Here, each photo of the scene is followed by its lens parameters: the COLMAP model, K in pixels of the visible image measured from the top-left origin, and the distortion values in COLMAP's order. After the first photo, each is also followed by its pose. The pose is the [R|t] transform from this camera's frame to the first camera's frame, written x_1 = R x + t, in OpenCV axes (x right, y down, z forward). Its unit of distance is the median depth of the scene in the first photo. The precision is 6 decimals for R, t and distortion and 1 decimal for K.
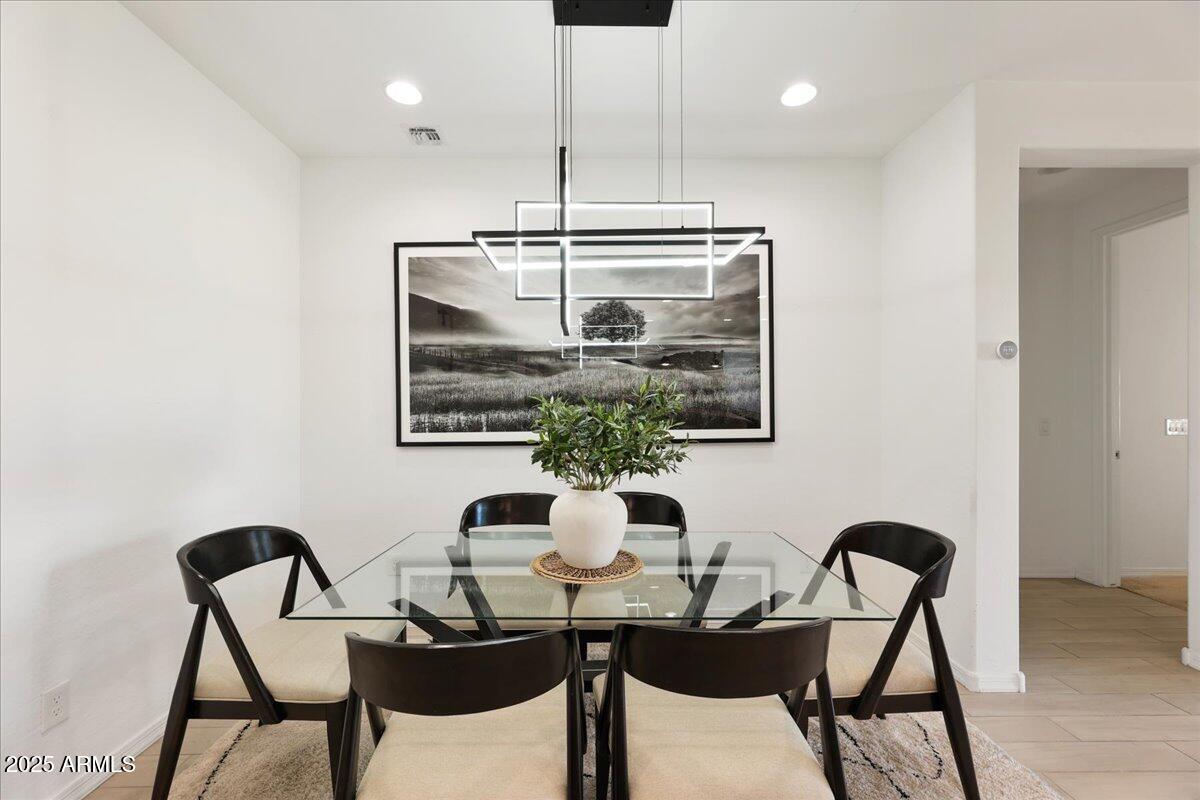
lens RADIAL K [[488.7, 0, 597.0], [0, 488.7, 407.6], [0, 0, 1]] dist [-0.000601, 0.000116]
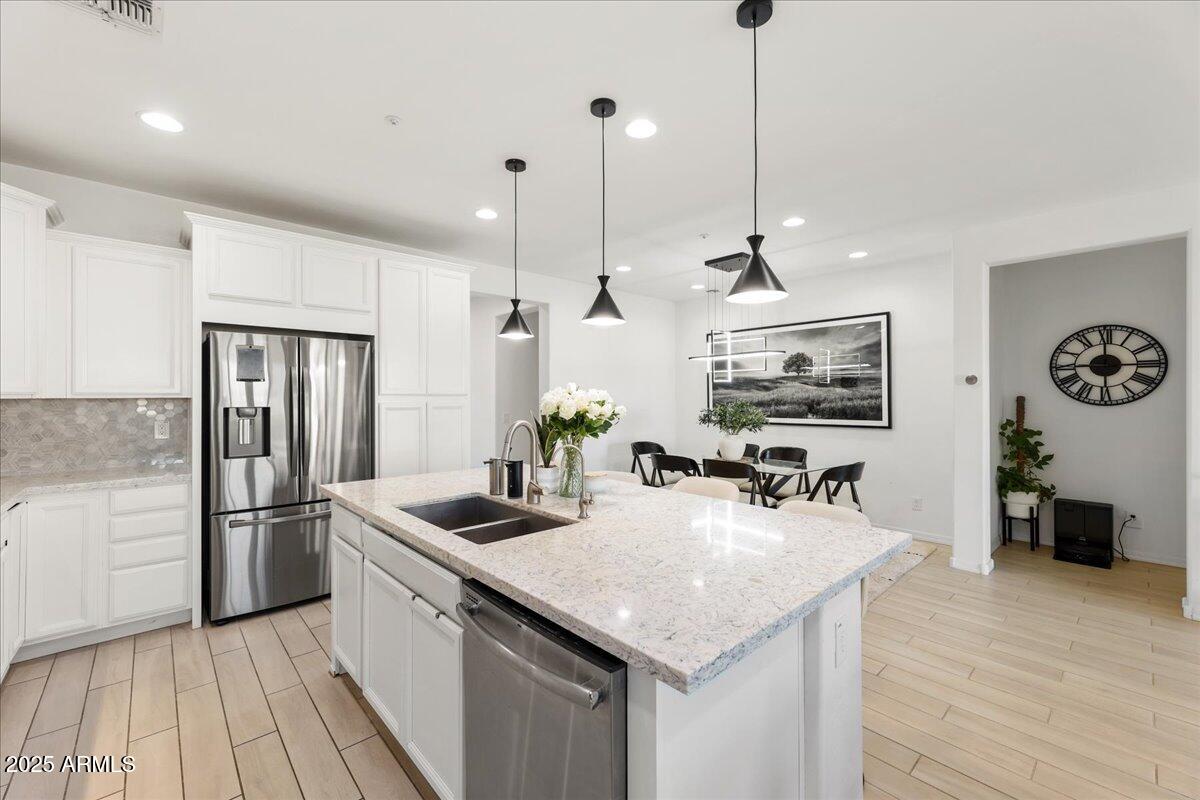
lens RADIAL K [[488.7, 0, 595.8], [0, 488.7, 391.1], [0, 0, 1]] dist [-0.000601, 0.000116]
pose [[0.653236, -0.001926, -0.757152, 0.993112], [-0.002190, 0.999988, -0.004433, -0.053681], [0.757151, 0.004554, 0.653224, -0.915145]]
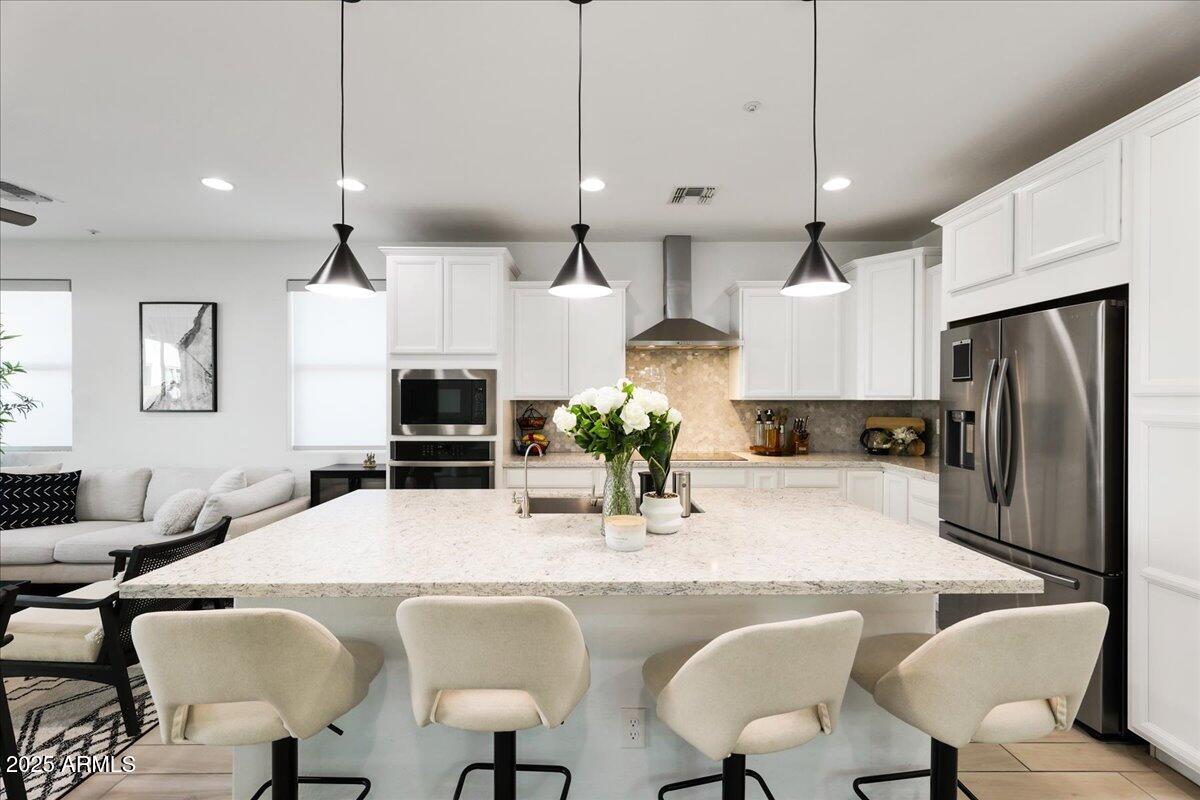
lens RADIAL K [[488.7, 0, 590.4], [0, 488.7, 399.6], [0, 0, 1]] dist [-0.000601, 0.000116]
pose [[-0.999822, 0.003813, 0.018468, -1.087031], [0.003887, 0.999985, 0.003956, -0.036289], [-0.018453, 0.004027, -0.999822, 2.793189]]
